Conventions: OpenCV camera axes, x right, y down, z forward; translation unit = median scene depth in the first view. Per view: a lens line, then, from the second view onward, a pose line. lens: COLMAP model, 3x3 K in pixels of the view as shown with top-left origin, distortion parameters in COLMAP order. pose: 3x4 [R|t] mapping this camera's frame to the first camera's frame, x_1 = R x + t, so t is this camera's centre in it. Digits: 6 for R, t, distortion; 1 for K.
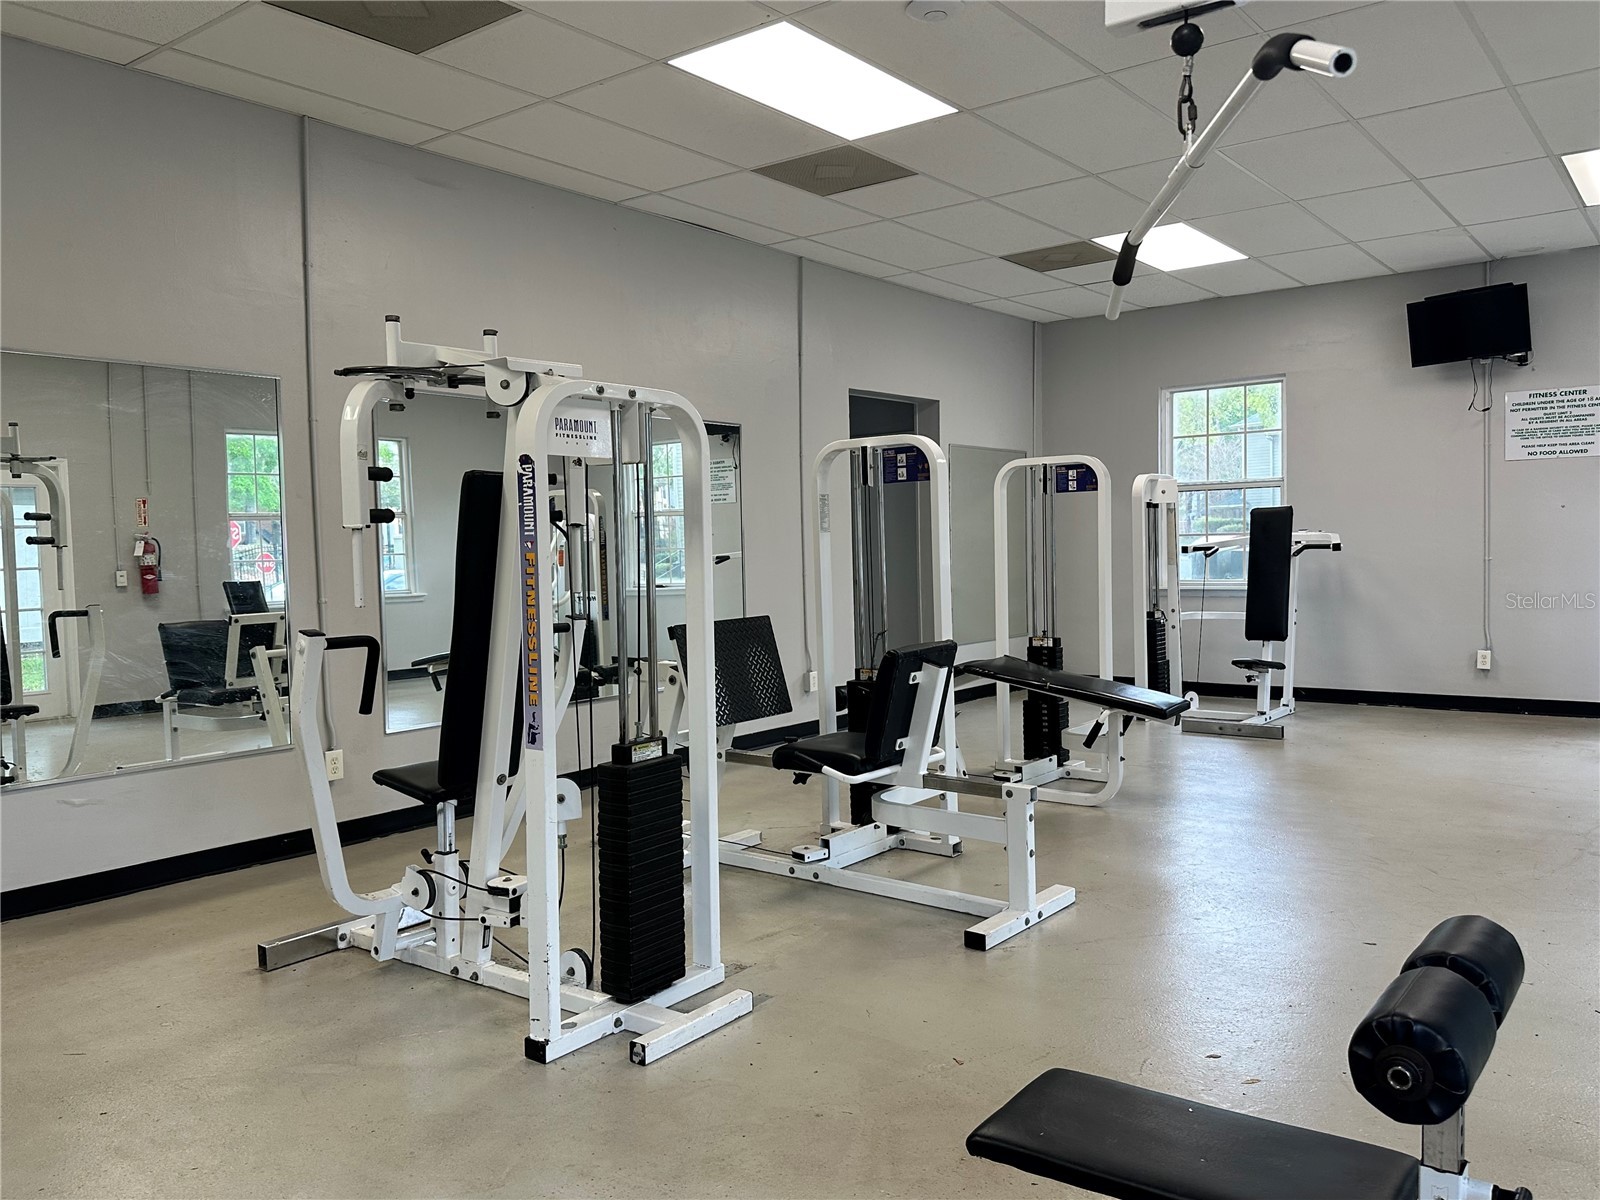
lens RADIAL K [[1233.6, 0, 806.0], [0, 1233.6, 597.3], [0, 0, 1]] dist [0.005775, -0.009578]
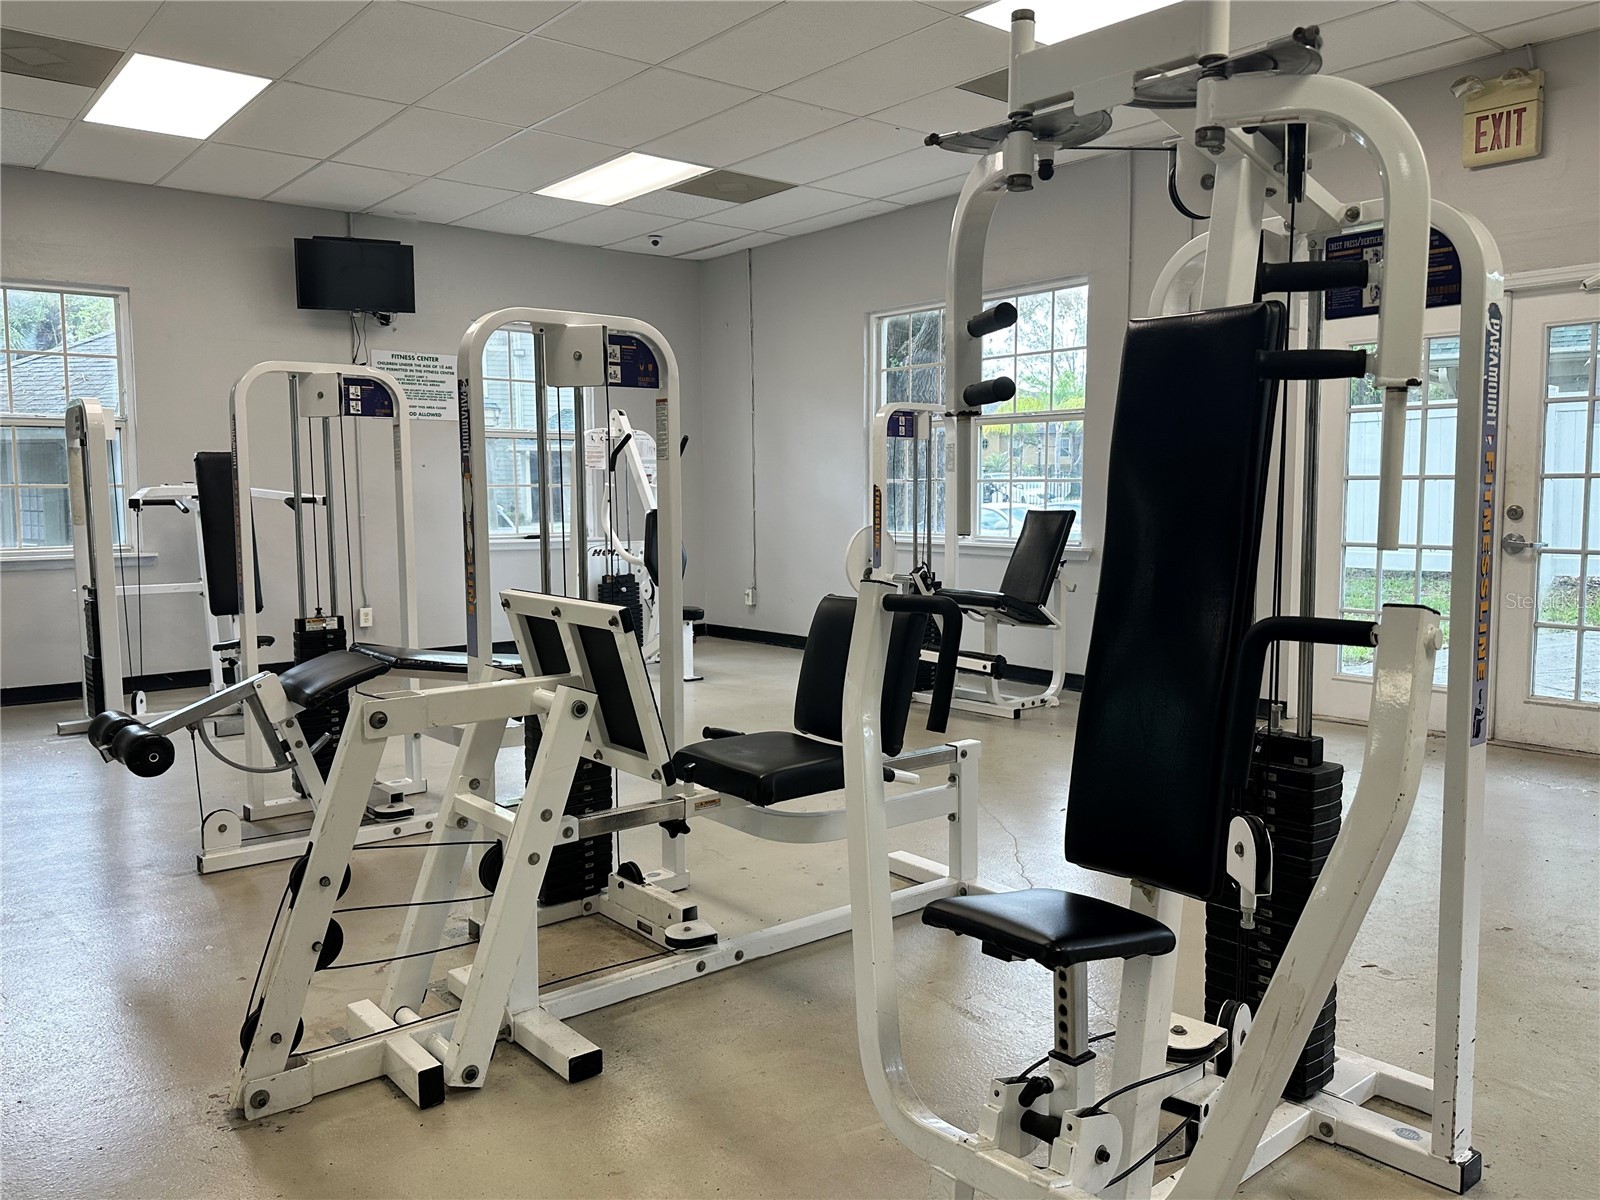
lens RADIAL K [[1233.6, 0, 807.9], [0, 1233.6, 604.7], [0, 0, 1]] dist [0.005775, -0.009578]
pose [[0.207389, -0.069436, 0.975791, -0.362226], [0.046057, 0.997065, 0.061161, -0.004318], [-0.977174, 0.032258, 0.209978, 0.460860]]
